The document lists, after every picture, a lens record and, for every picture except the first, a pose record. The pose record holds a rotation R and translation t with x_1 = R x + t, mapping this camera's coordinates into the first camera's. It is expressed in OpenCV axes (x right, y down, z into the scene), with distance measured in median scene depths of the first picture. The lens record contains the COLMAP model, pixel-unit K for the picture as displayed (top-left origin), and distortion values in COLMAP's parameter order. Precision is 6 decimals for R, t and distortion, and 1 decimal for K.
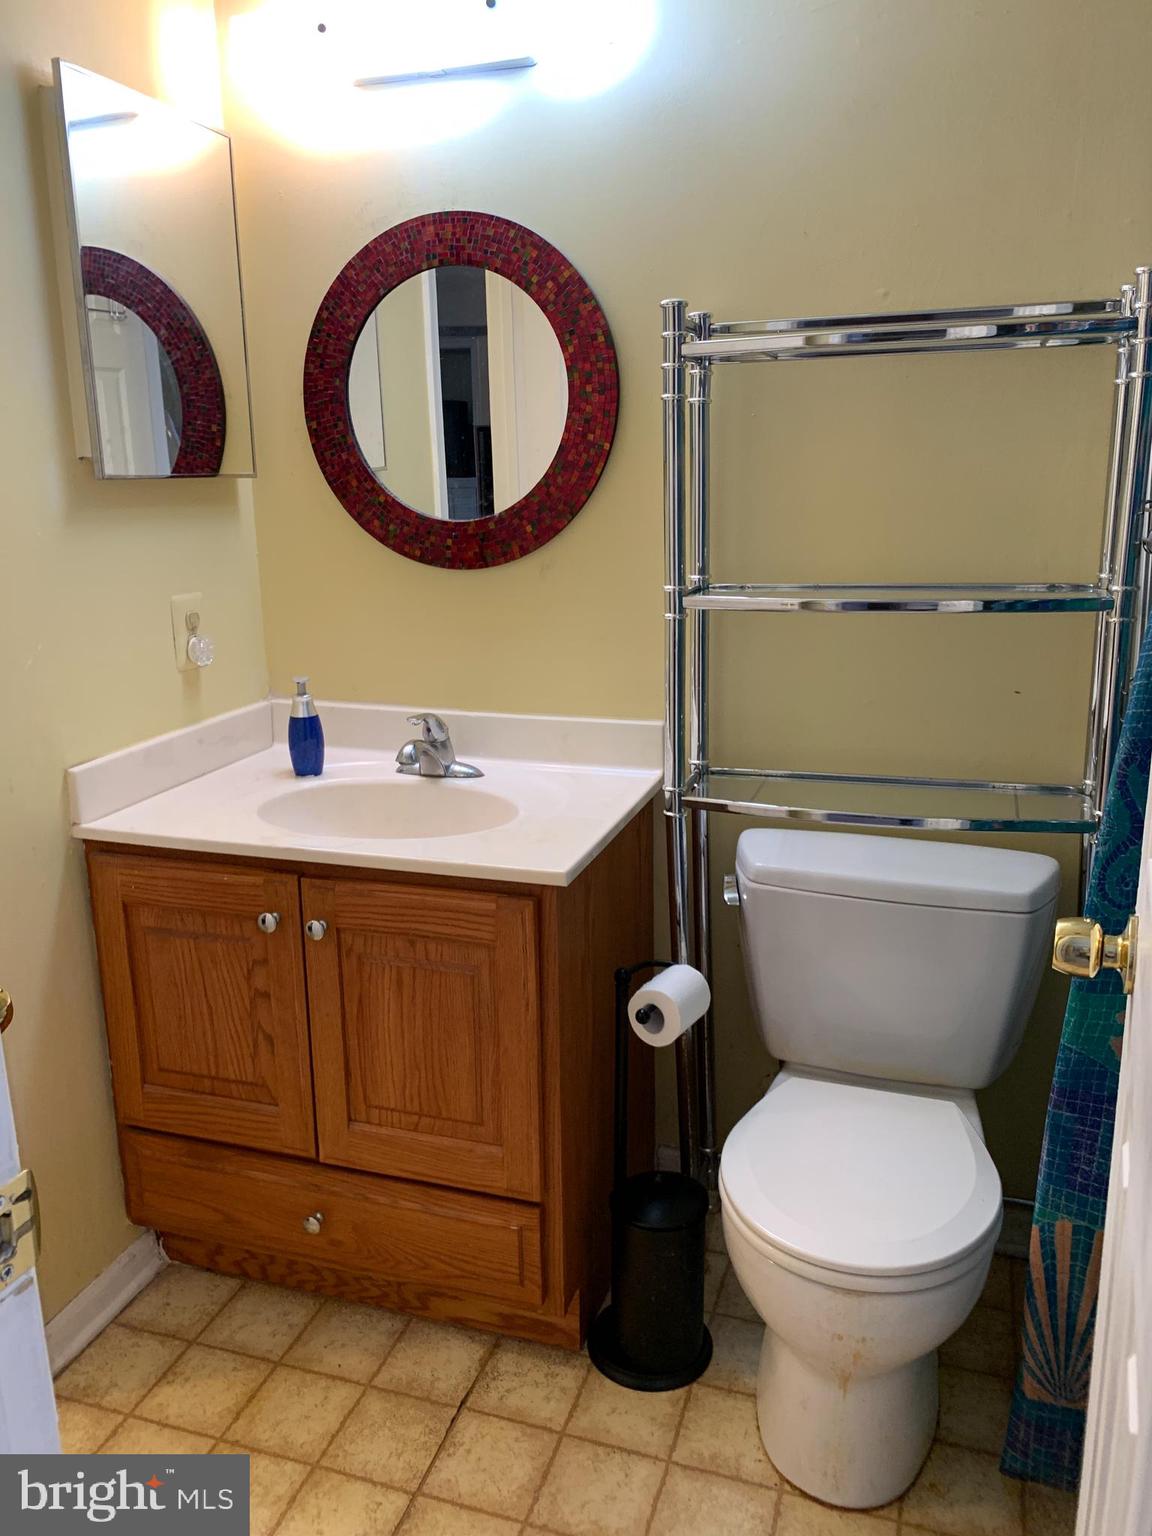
lens RADIAL K [[1181.7, 0, 573.0], [0, 1181.7, 780.4], [0, 0, 1]] dist [0.047251, -0.079905]
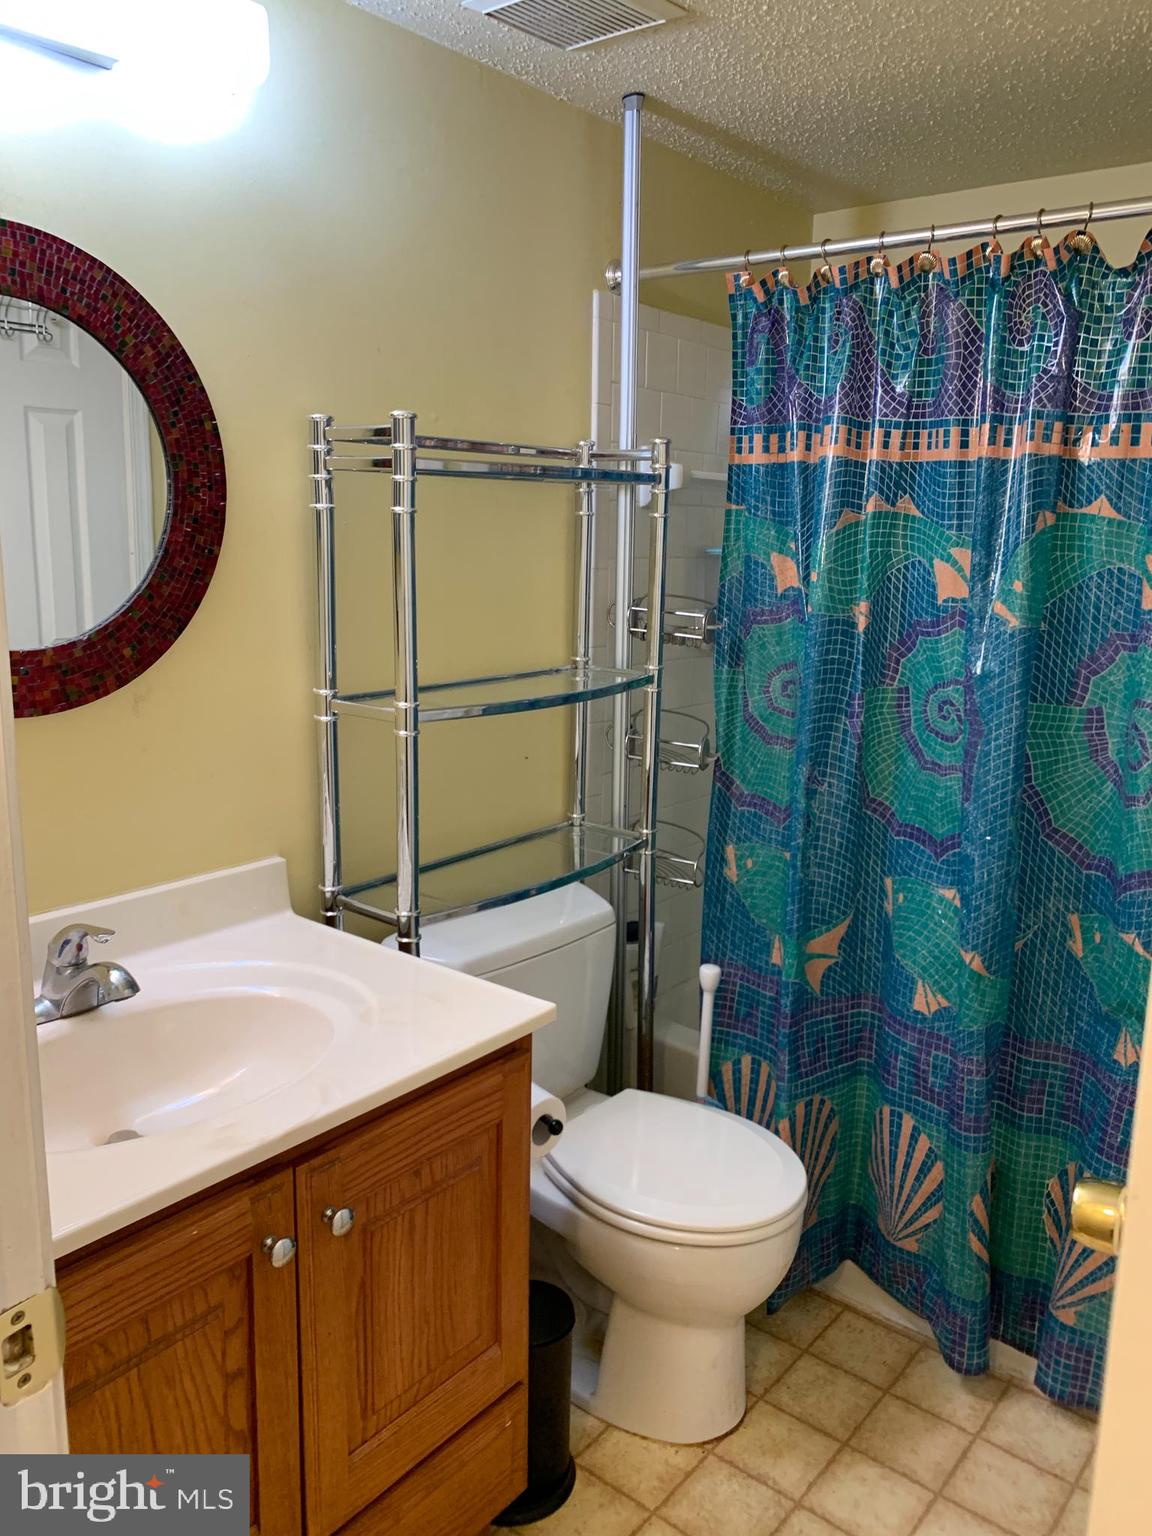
lens RADIAL K [[1181.7, 0, 585.9], [0, 1181.7, 765.8], [0, 0, 1]] dist [0.047251, -0.079905]
pose [[0.336124, -0.163865, 0.927453, -0.700370], [0.209008, 0.973171, 0.096194, -0.162332], [-0.918334, 0.161512, 0.361355, 0.488190]]
